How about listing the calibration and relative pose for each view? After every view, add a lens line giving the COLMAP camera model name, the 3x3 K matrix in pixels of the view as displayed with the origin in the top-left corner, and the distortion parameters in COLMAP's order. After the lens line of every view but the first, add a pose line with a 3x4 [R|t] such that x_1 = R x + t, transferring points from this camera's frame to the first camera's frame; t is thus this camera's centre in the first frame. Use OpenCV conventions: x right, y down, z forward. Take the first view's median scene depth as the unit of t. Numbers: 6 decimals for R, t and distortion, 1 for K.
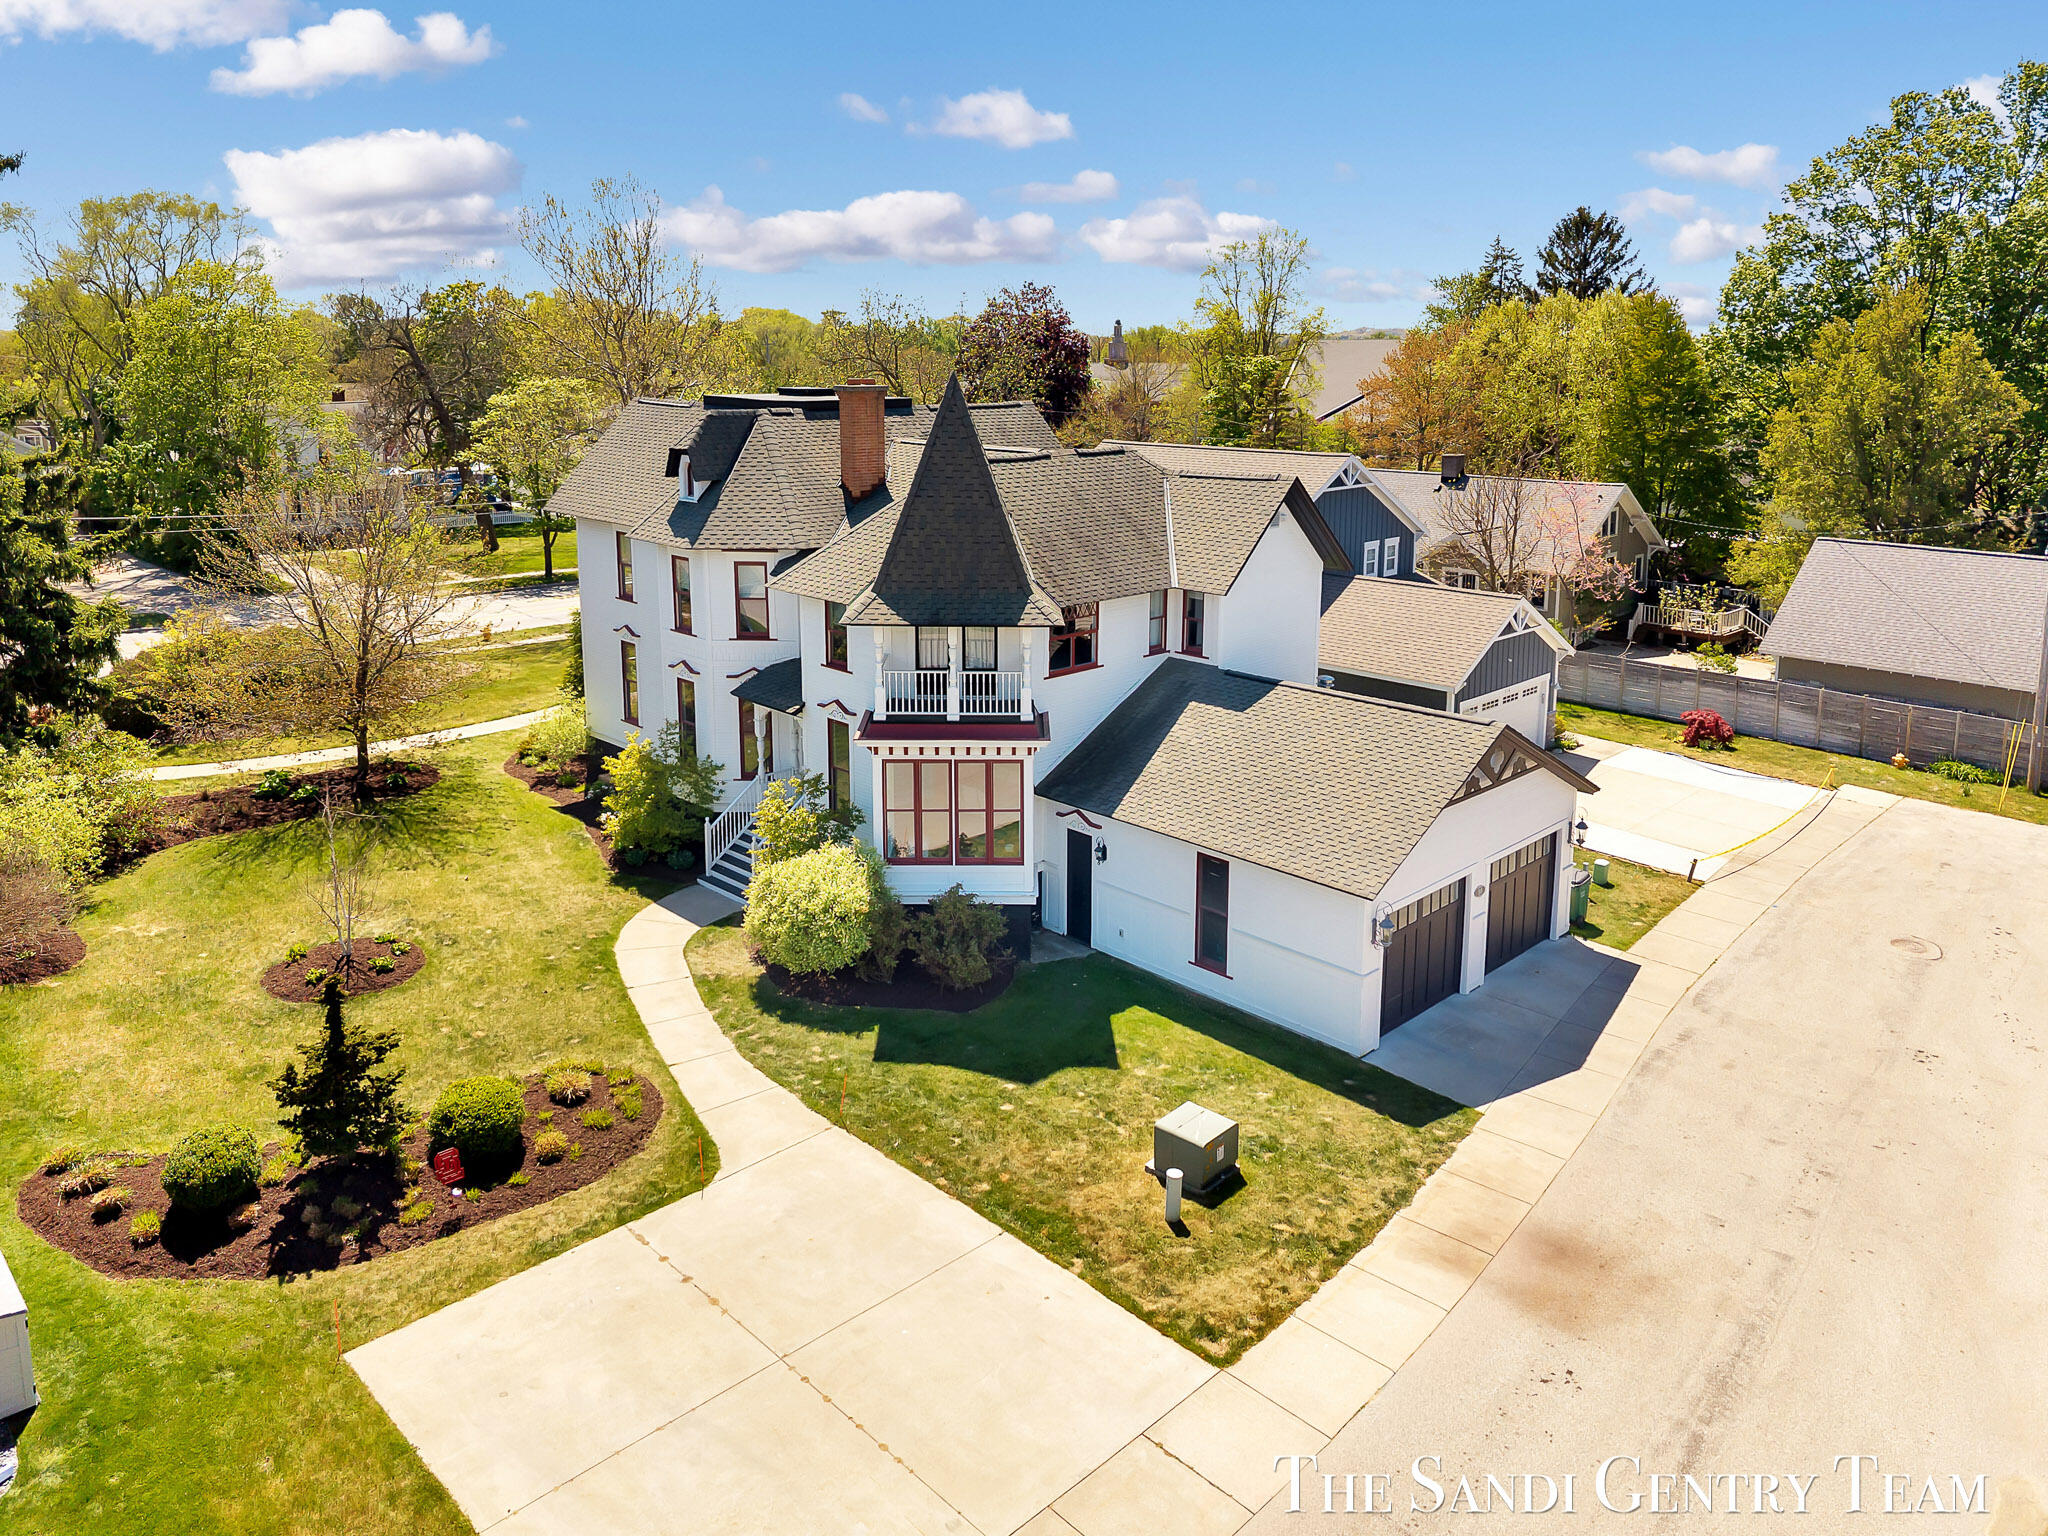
lens RADIAL K [[1408.0, 0, 1021.4], [0, 1408.0, 701.7], [0, 0, 1]] dist [0.004679, -0.004202]
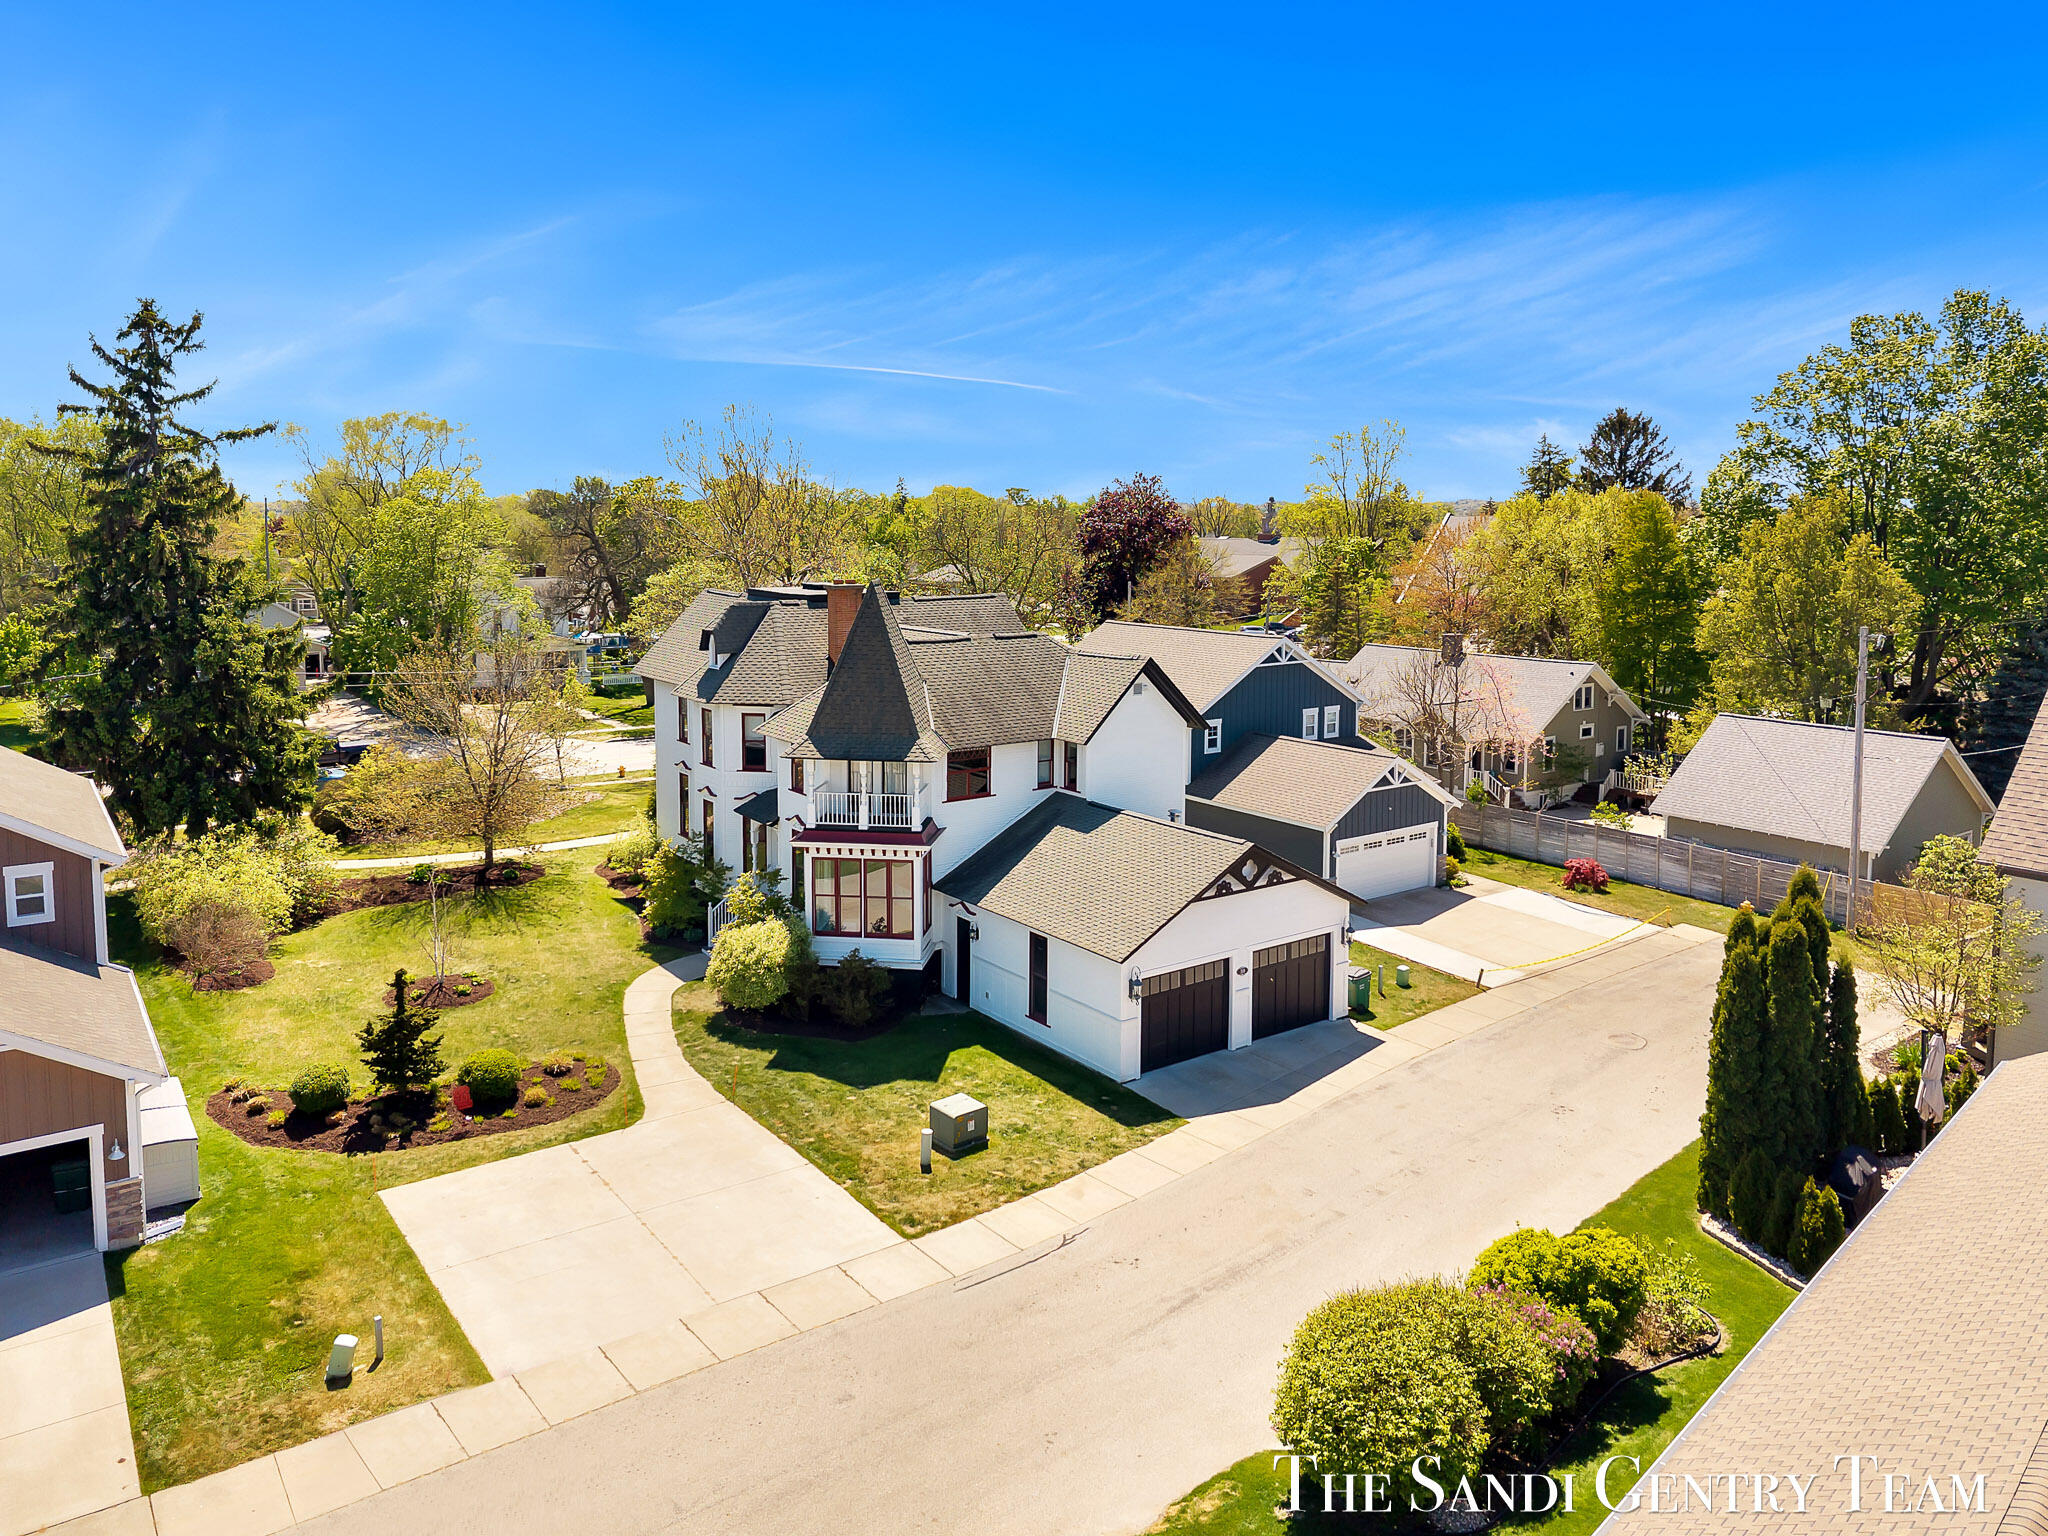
lens RADIAL K [[1408.4, 0, 1024.0], [0, 1408.4, 768.0], [0, 0, 1]] dist [0.007795, -0.006146]
pose [[0.989528, 0.024233, -0.142292, 0.306598], [-0.033973, 0.997213, -0.066424, 0.039152], [0.140286, 0.070563, 0.987593, -0.343515]]
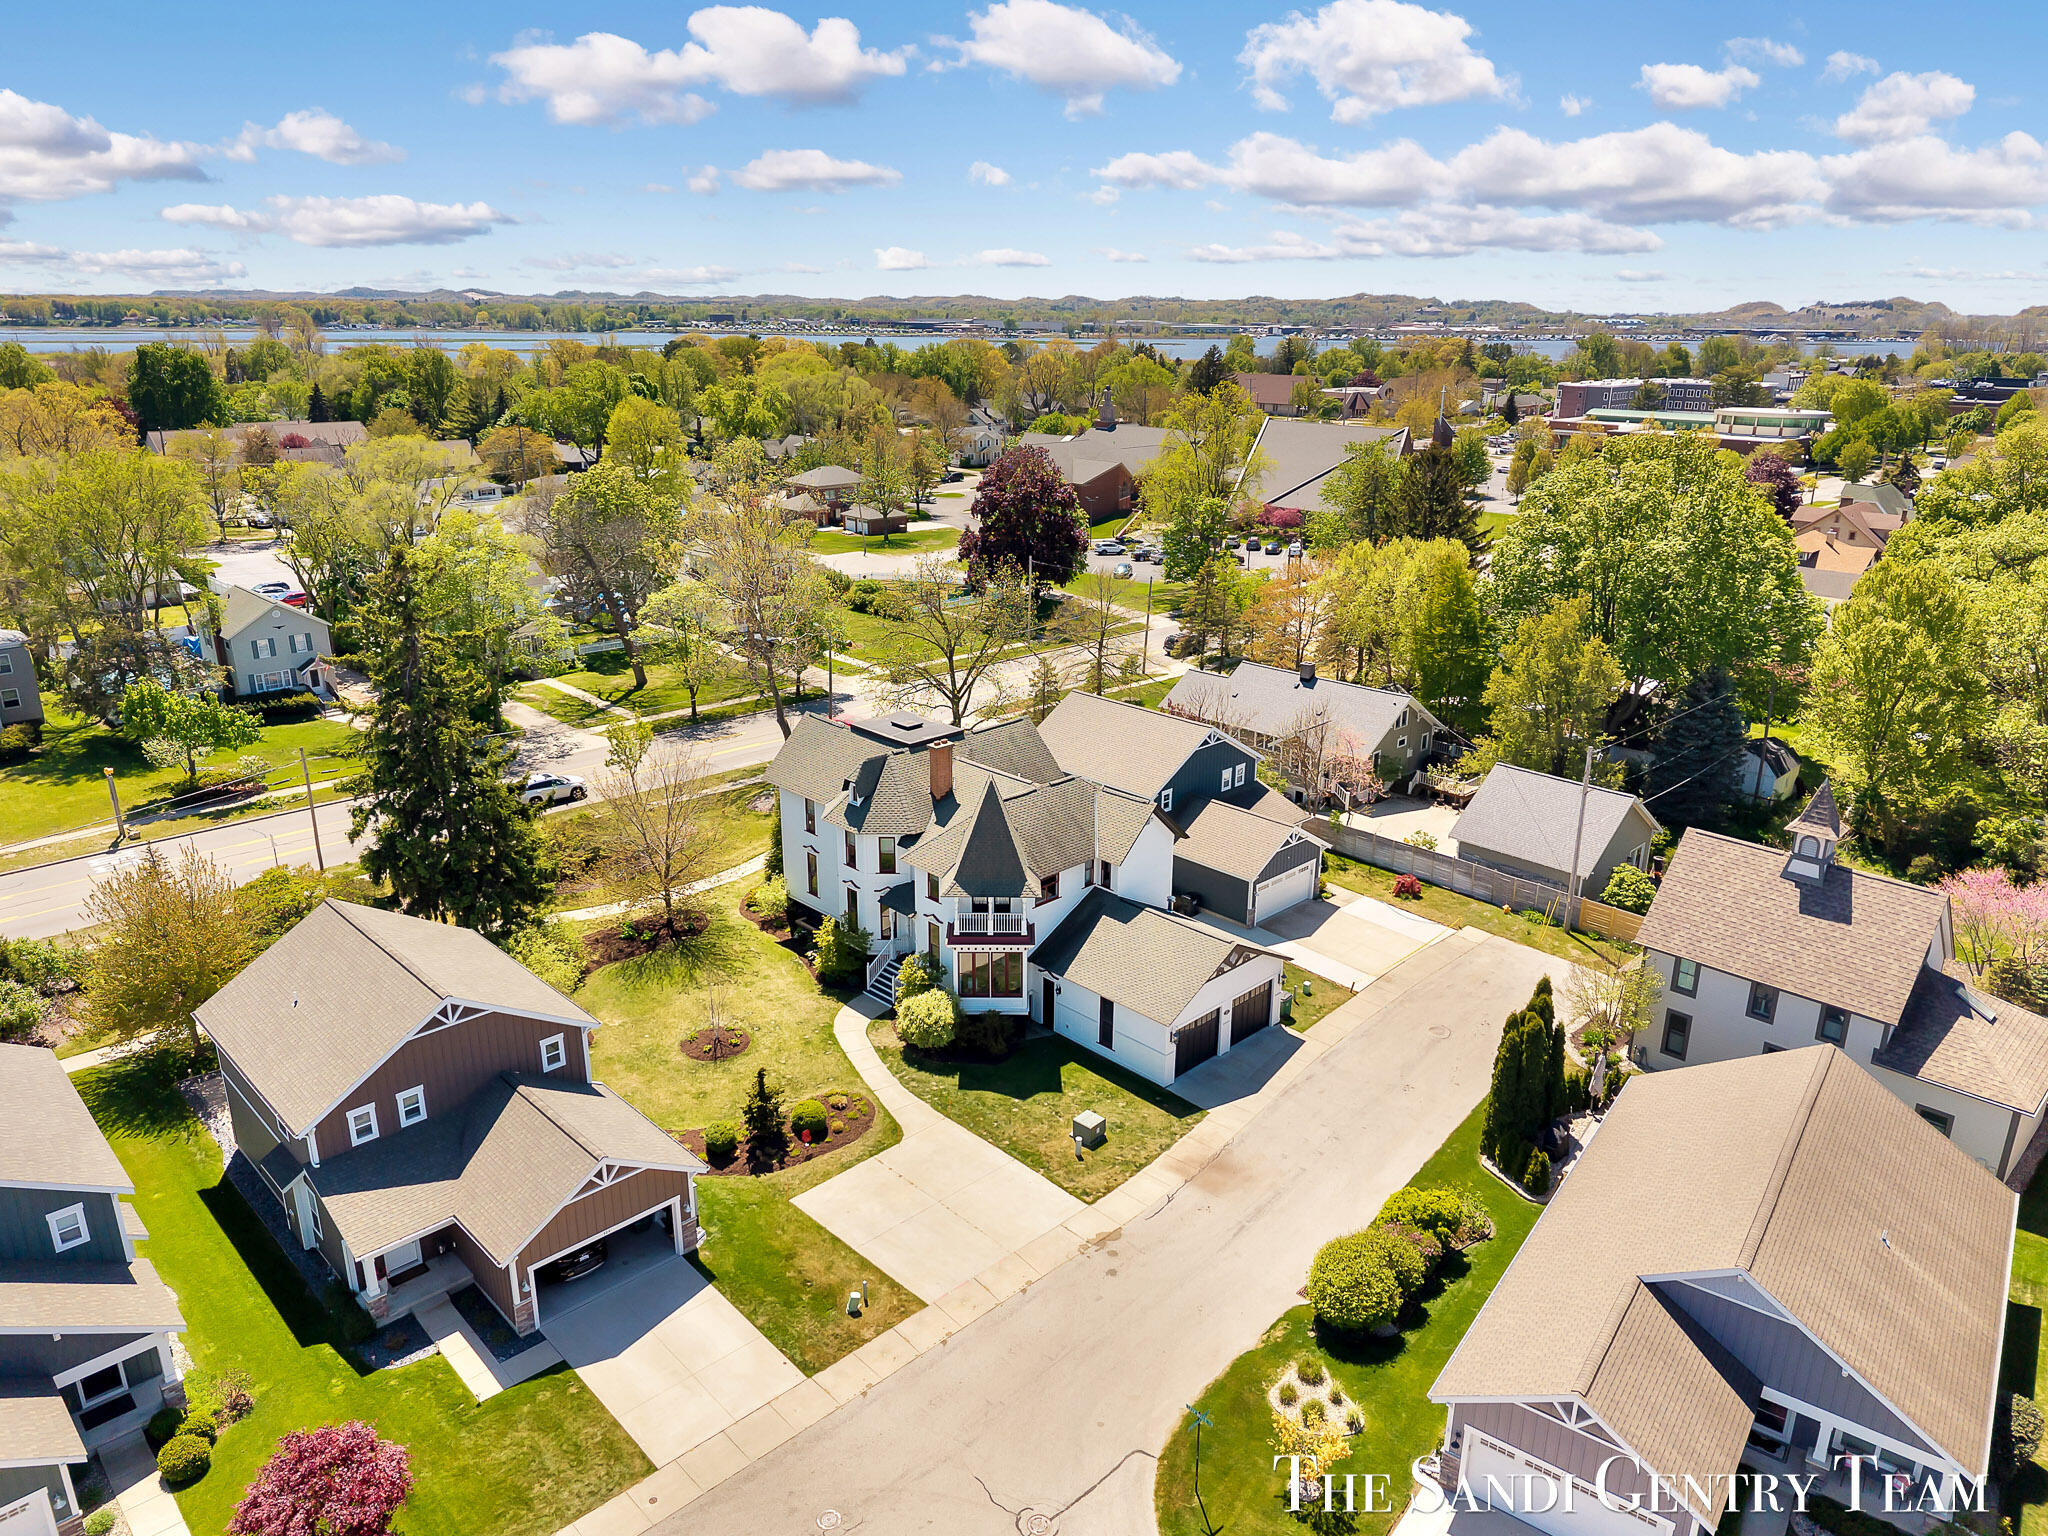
lens RADIAL K [[1317.2, 0, 1021.9], [0, 1317.2, 906.4], [0, 0, 1]] dist [0.020883, -0.002655]
pose [[0.999997, 0.002216, -0.000670, 0.001745], [-0.002054, 0.982658, 0.185415, -0.417653], [0.001069, -0.185413, 0.982660, -1.022348]]
